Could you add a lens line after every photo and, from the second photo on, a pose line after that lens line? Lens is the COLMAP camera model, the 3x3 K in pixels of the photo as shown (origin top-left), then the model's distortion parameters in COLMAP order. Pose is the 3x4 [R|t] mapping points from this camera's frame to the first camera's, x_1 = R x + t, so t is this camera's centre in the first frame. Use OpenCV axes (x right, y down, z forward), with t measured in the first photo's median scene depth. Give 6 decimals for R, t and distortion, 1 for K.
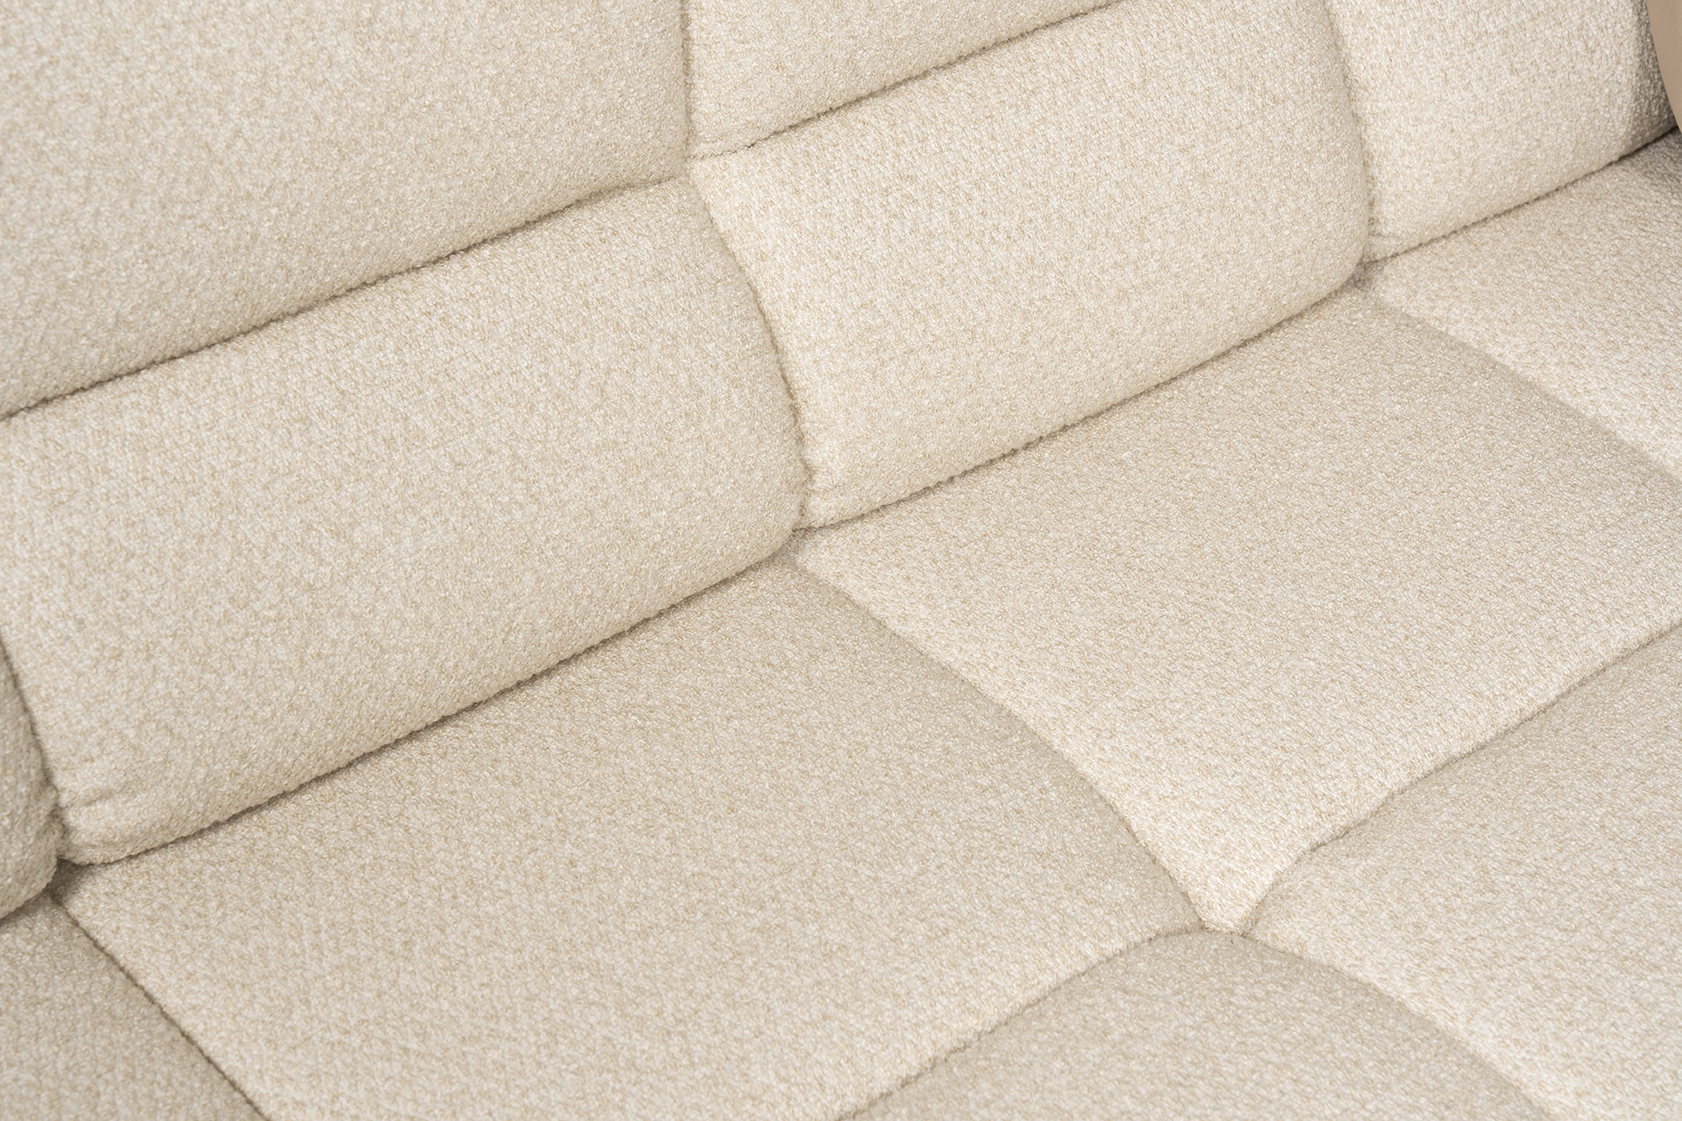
lens RADIAL K [[3293.9, 0, 841.0], [0, 3293.9, 560.5], [0, 0, 1]] dist [0.026270, -0.117198]
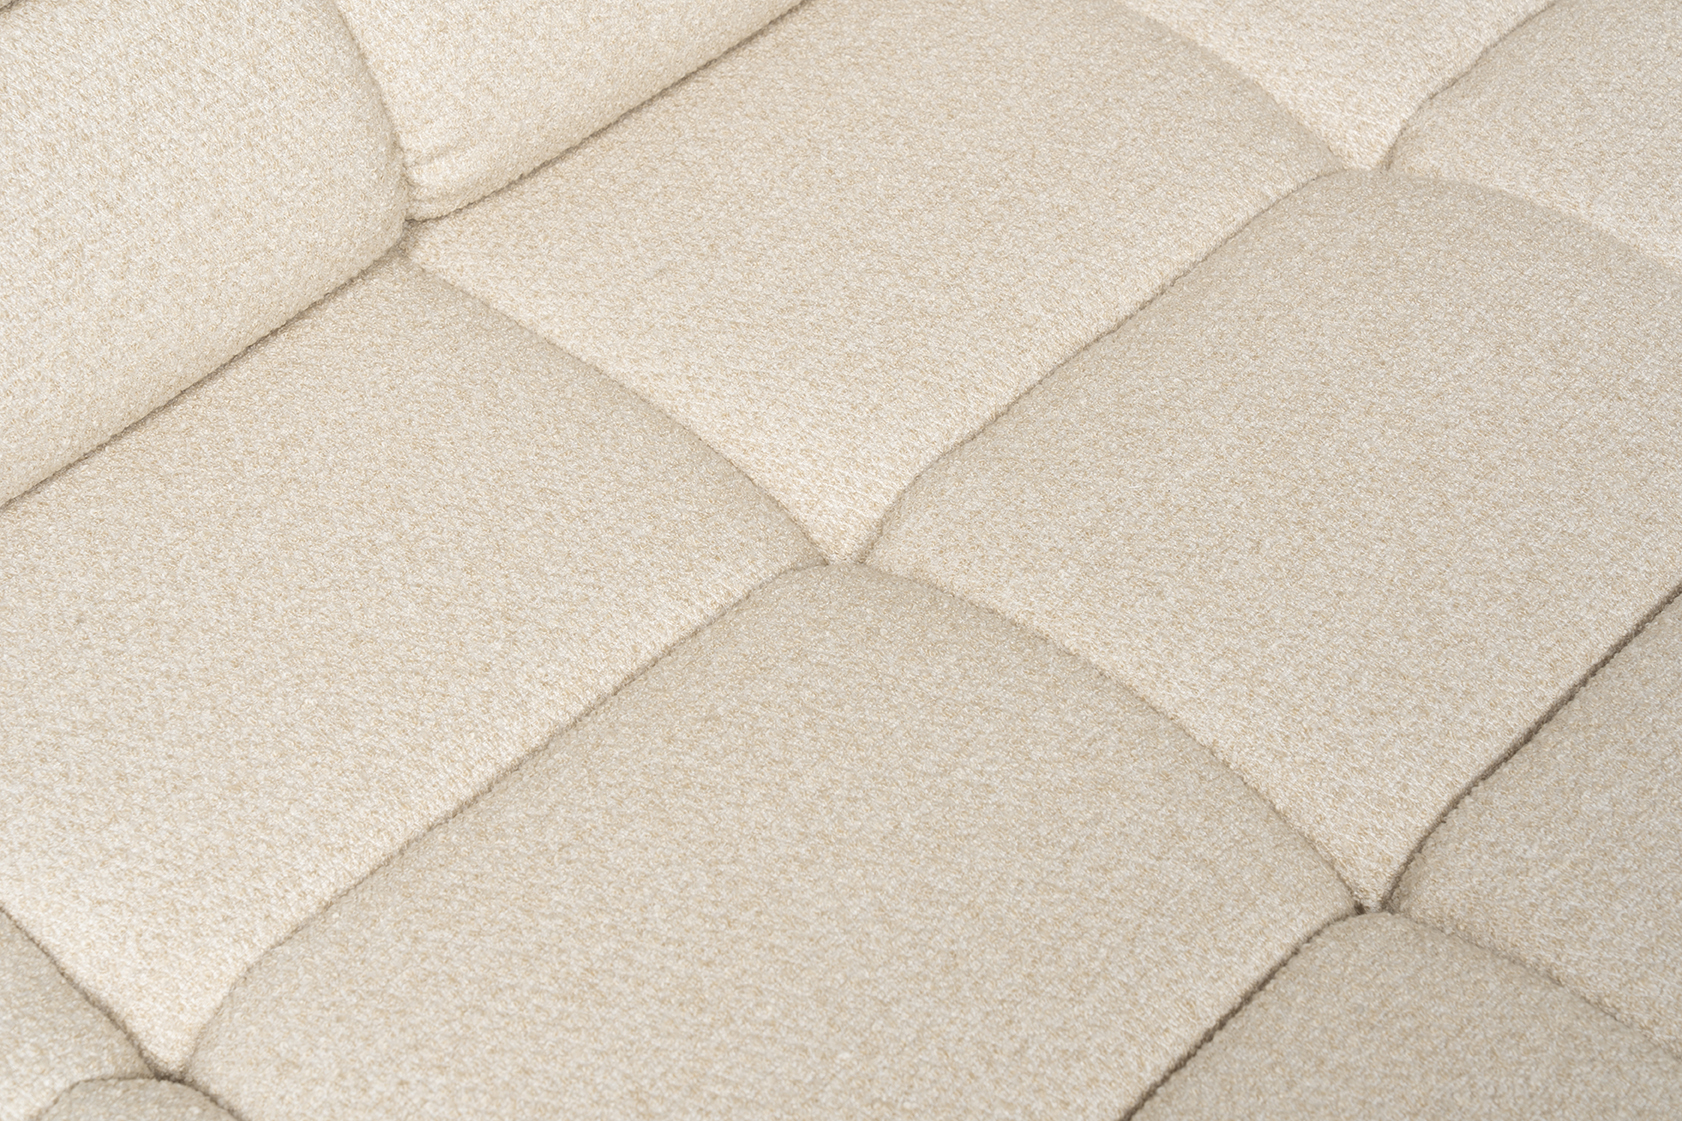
lens RADIAL K [[3293.9, 0, 841.0], [0, 3293.9, 560.5], [0, 0, 1]] dist [0.026270, -0.117198]
pose [[0.990967, -0.122204, 0.055224, -0.162109], [0.114573, 0.985530, 0.124913, 0.082891], [-0.069690, -0.117458, 0.990630, -0.196177]]
